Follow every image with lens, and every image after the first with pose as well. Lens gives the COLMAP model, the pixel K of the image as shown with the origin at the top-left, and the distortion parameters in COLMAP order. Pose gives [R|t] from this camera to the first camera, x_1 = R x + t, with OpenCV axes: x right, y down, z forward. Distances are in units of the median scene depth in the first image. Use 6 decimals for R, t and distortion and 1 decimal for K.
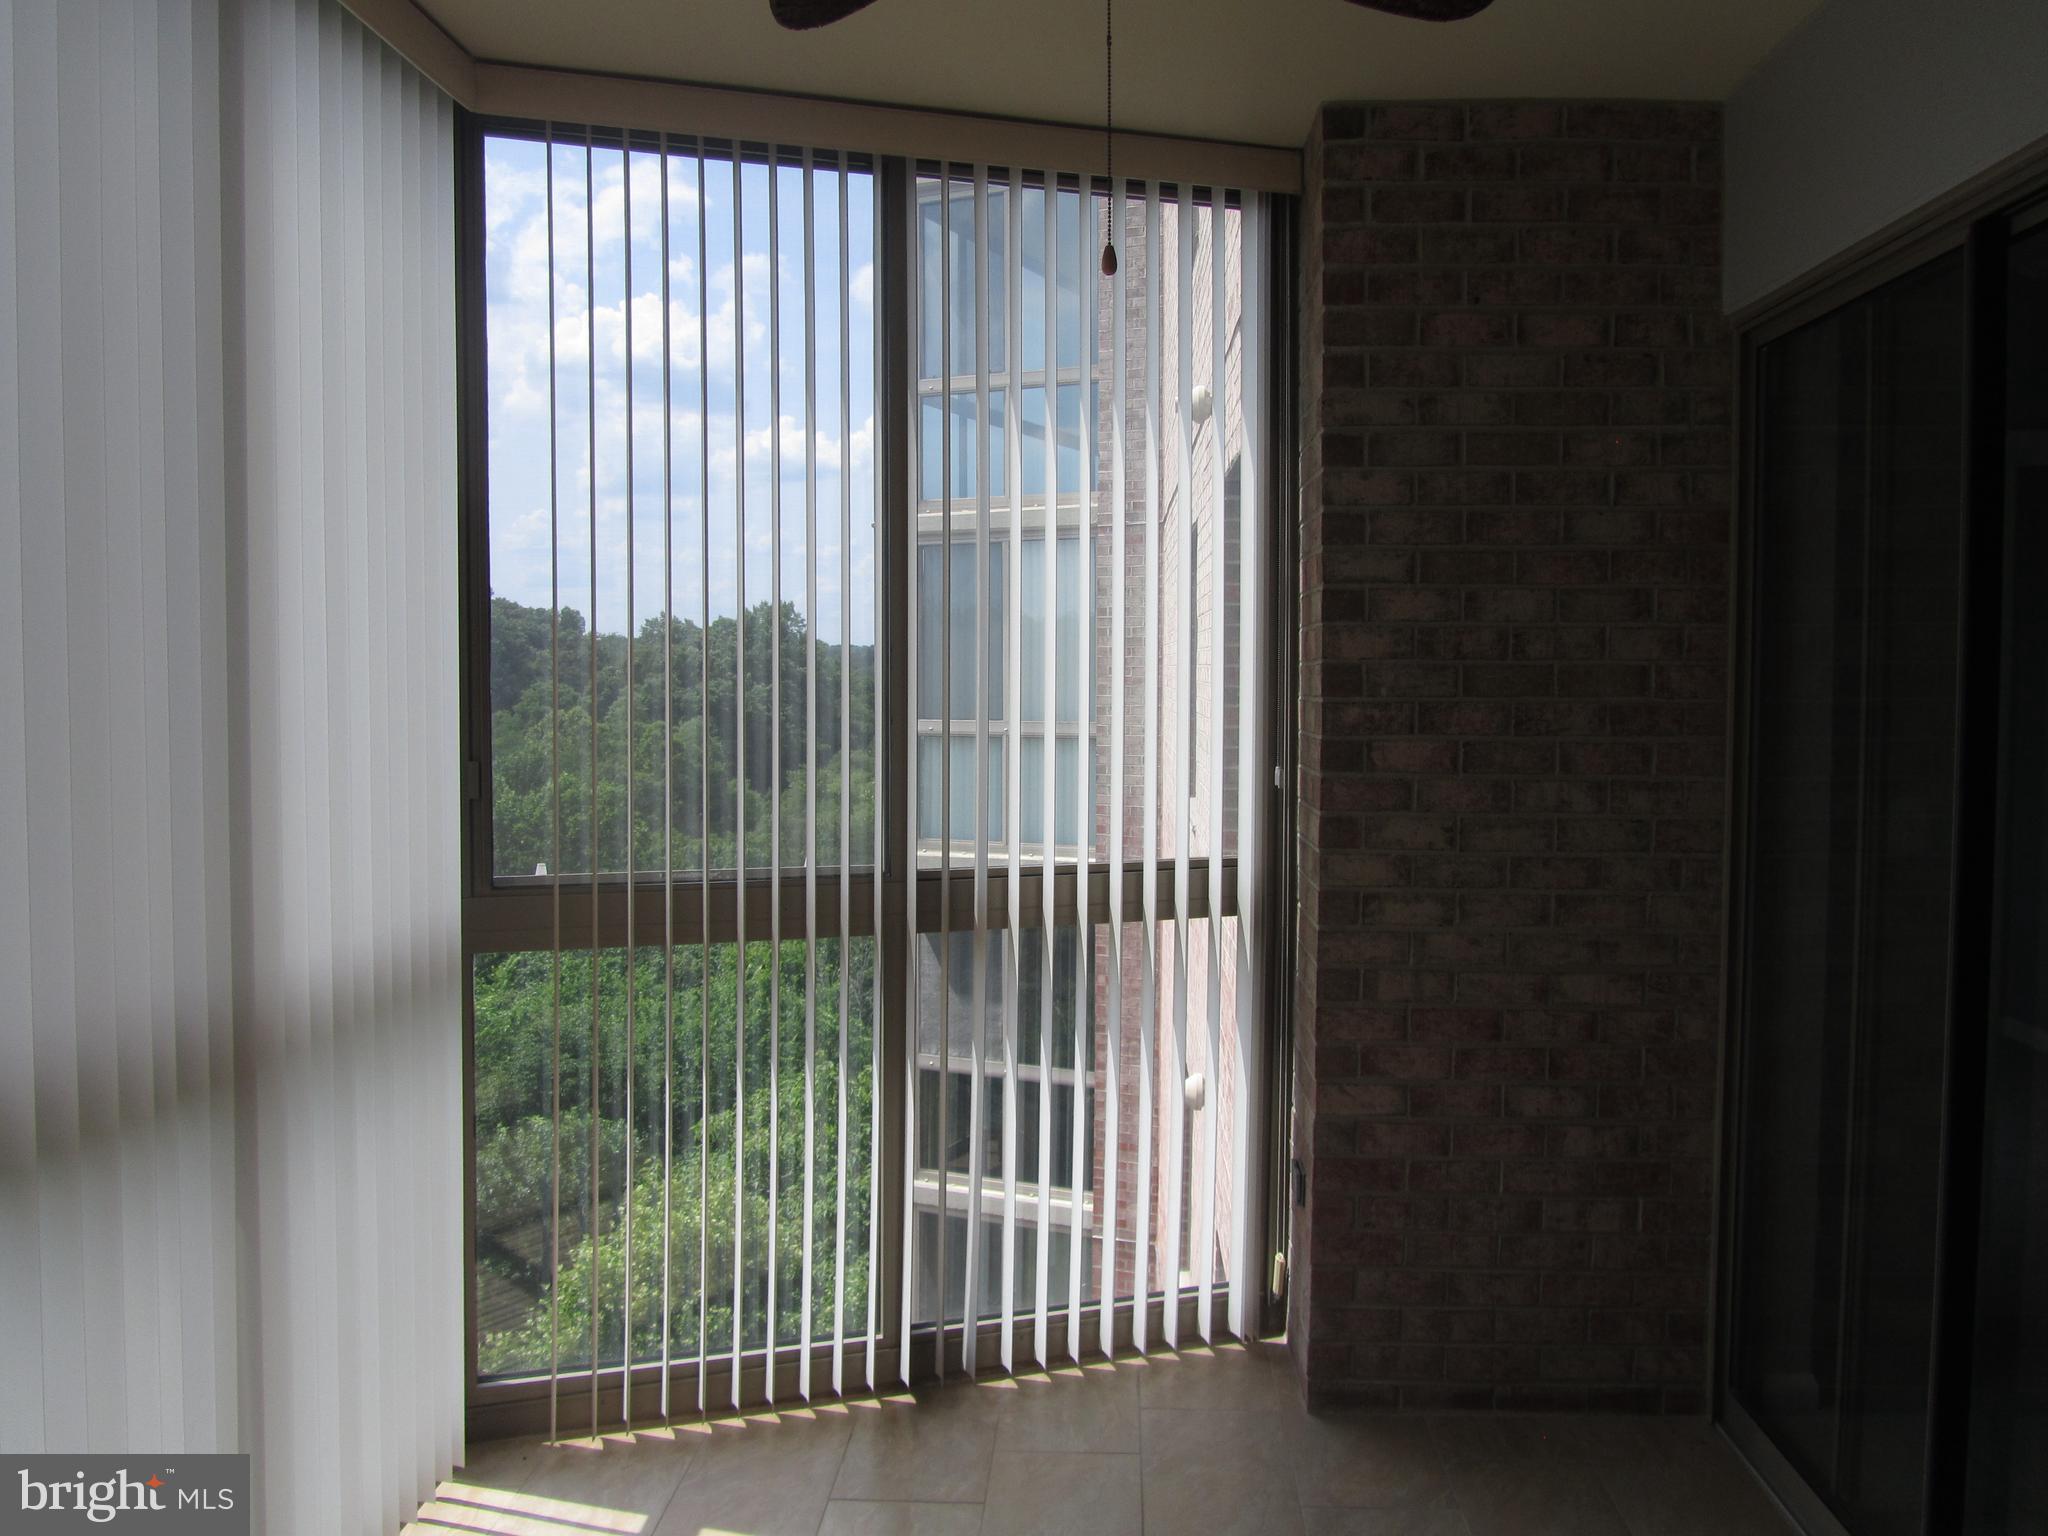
lens RADIAL K [[1672.3, 0, 1031.6], [0, 1672.3, 767.0], [0, 0, 1]] dist [-0.055503, 0.020744]
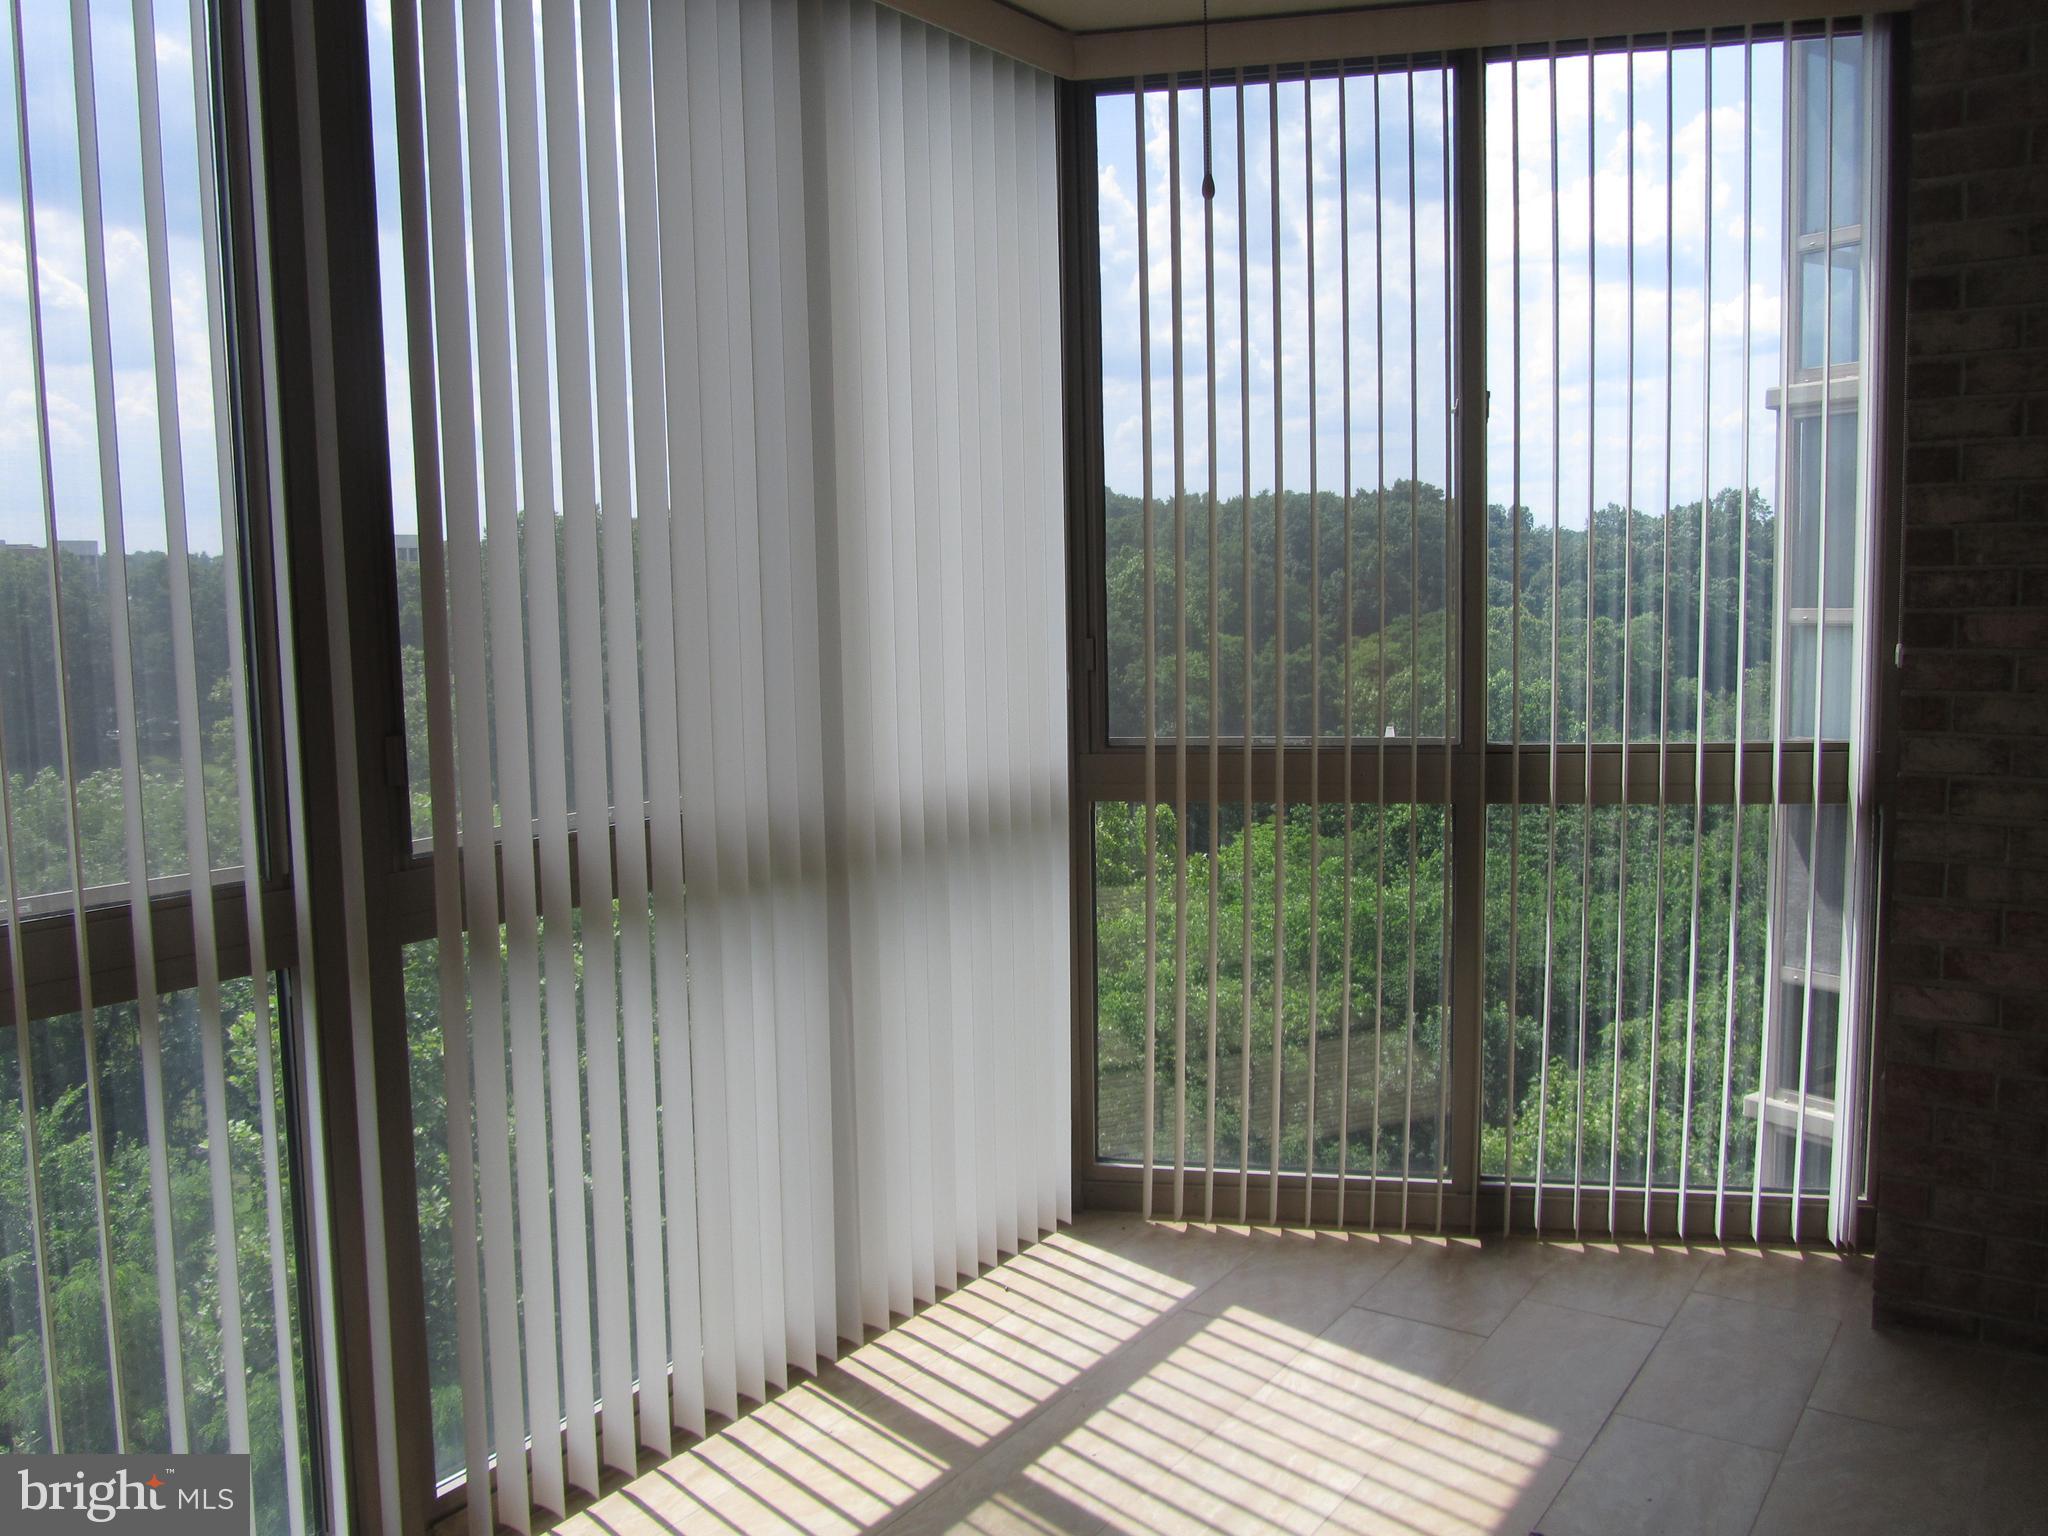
lens RADIAL K [[1672.3, 0, 1031.6], [0, 1672.3, 767.0], [0, 0, 1]] dist [-0.055503, 0.020744]
pose [[0.852321, 0.037449, -0.521677, 0.240531], [-0.005397, 0.998010, 0.062825, 0.014180], [0.522991, -0.050732, 0.850827, -0.032847]]
